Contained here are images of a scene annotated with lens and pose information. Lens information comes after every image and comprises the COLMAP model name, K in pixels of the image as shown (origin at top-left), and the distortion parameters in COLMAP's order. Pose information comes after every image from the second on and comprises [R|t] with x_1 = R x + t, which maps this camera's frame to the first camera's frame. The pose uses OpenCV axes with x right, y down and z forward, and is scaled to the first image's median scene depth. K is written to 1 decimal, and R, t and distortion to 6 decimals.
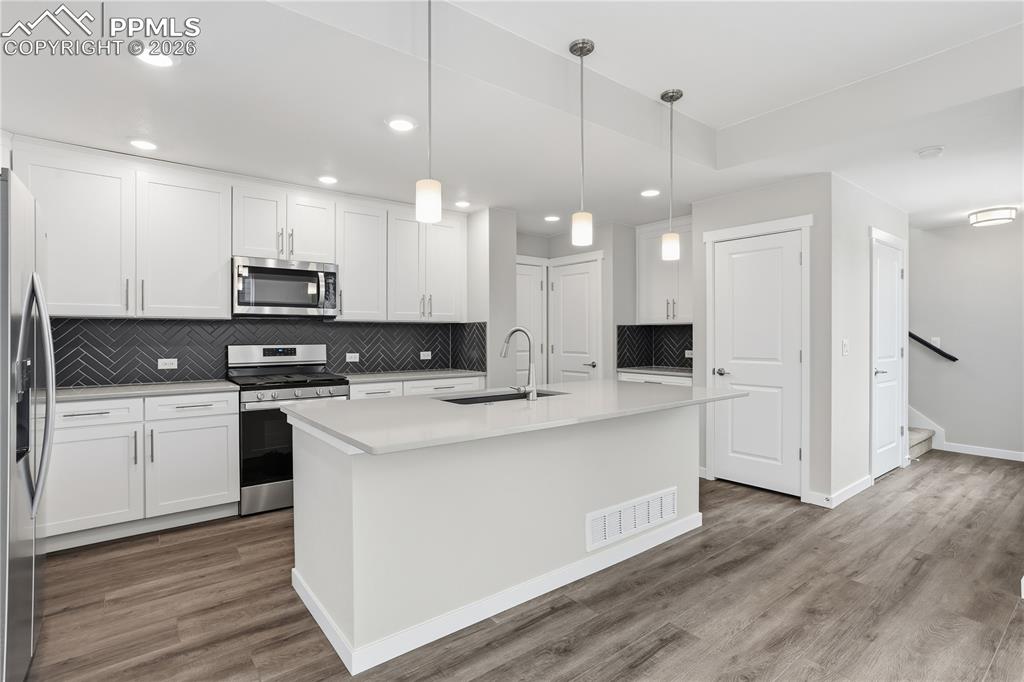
lens RADIAL K [[498.4, 0, 512.6], [0, 498.4, 336.9], [0, 0, 1]] dist [-0.052746, 0.034103]
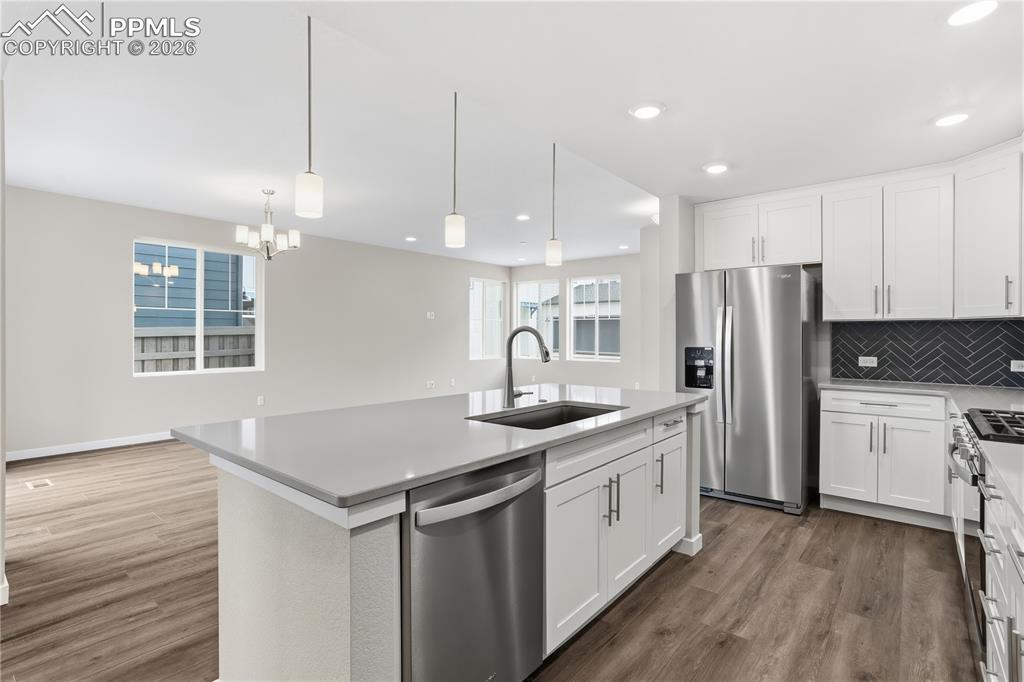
lens RADIAL K [[498.4, 0, 512.6], [0, 498.4, 336.9], [0, 0, 1]] dist [-0.052746, 0.034103]
pose [[-0.977903, -0.001201, -0.209056, 0.154627], [-0.002254, 0.999986, 0.004798, -0.004012], [0.209048, 0.005163, -0.977892, 1.305615]]
